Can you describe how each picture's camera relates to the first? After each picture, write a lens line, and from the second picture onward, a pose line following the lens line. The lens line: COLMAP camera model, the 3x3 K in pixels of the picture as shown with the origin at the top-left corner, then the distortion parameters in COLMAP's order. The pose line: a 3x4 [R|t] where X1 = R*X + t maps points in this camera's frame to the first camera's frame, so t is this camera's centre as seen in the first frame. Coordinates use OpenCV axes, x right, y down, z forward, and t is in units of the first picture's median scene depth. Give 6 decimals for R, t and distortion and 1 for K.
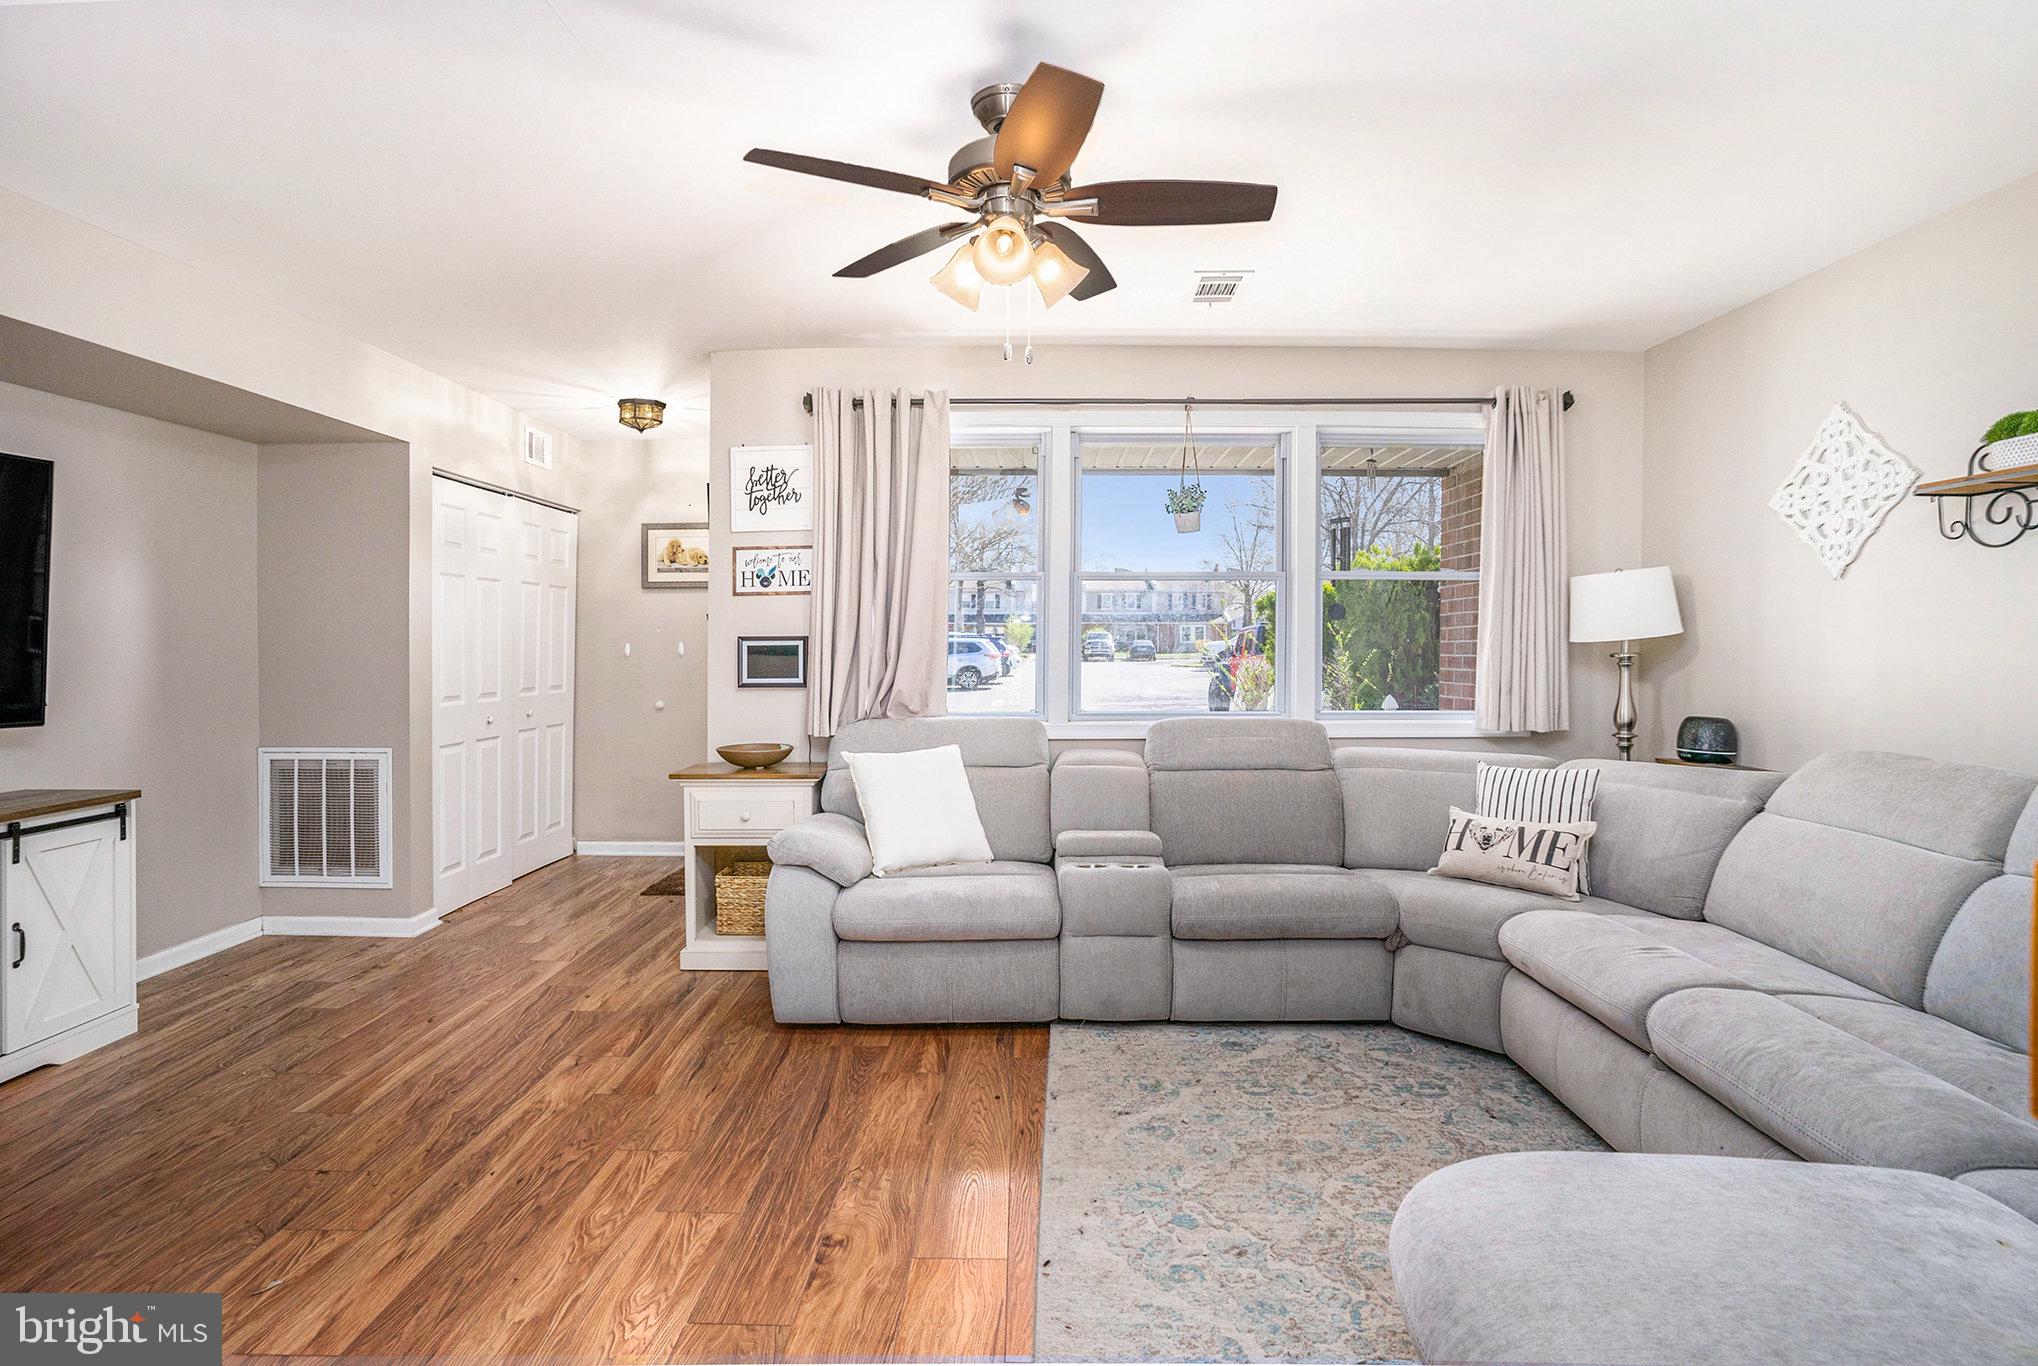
lens RADIAL K [[977.0, 0, 1019.0], [0, 977.0, 683.0], [0, 0, 1]] dist [-0.063241, -0.000261]
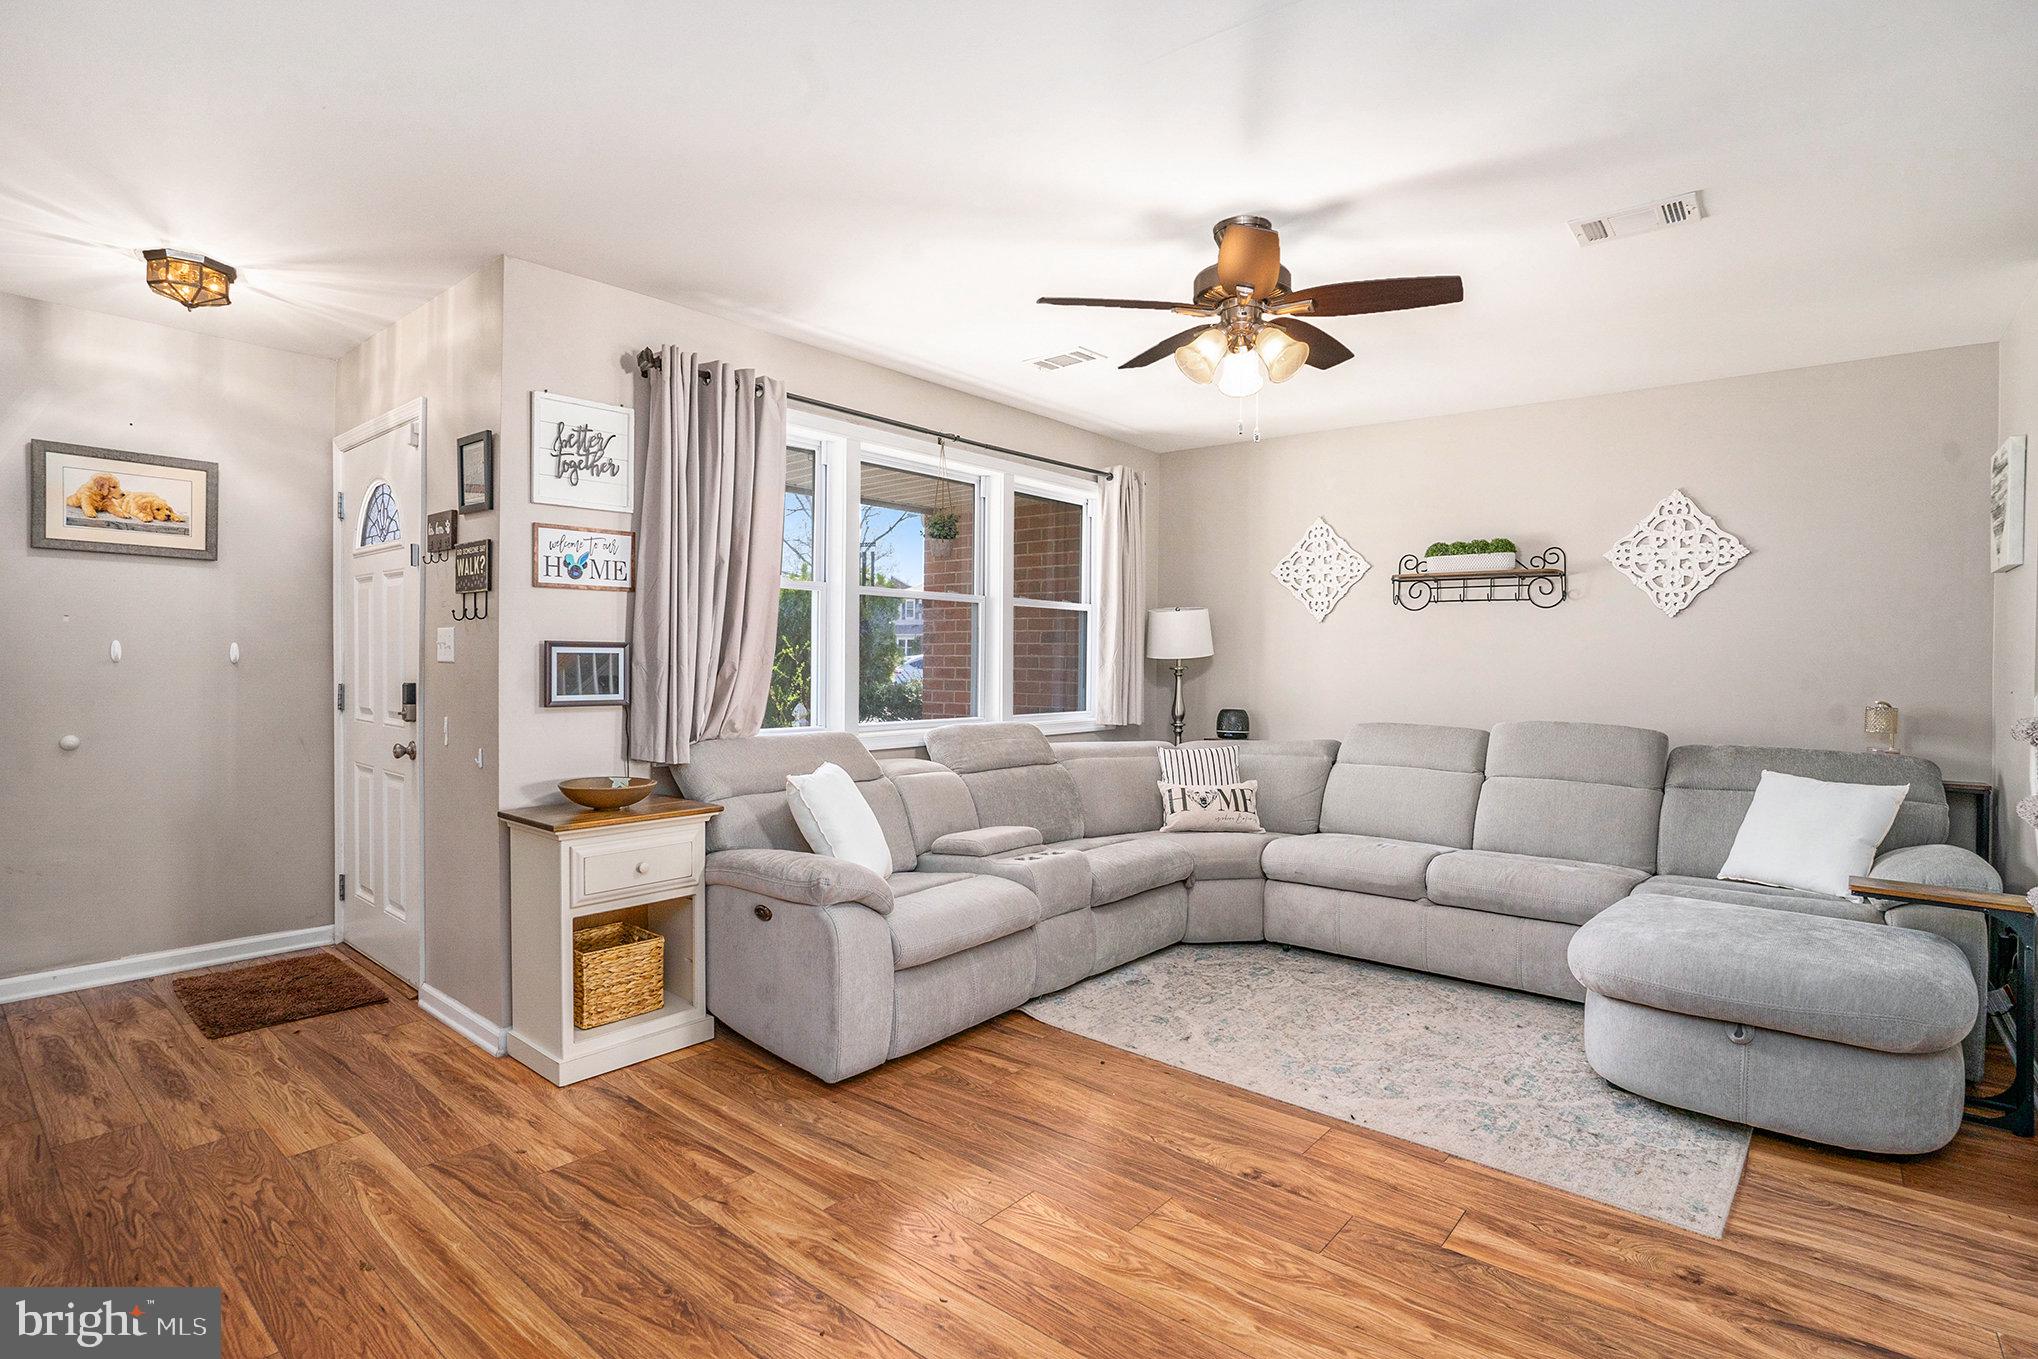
lens RADIAL K [[1002.6, 0, 1019.0], [0, 1002.6, 679.5], [0, 0, 1]] dist [-0.096915, 0.041060]
pose [[0.634930, -0.006794, 0.772540, -0.715032], [0.013505, 0.999906, -0.002306, -0.012013], [-0.772452, 0.011897, 0.634962, 0.247872]]
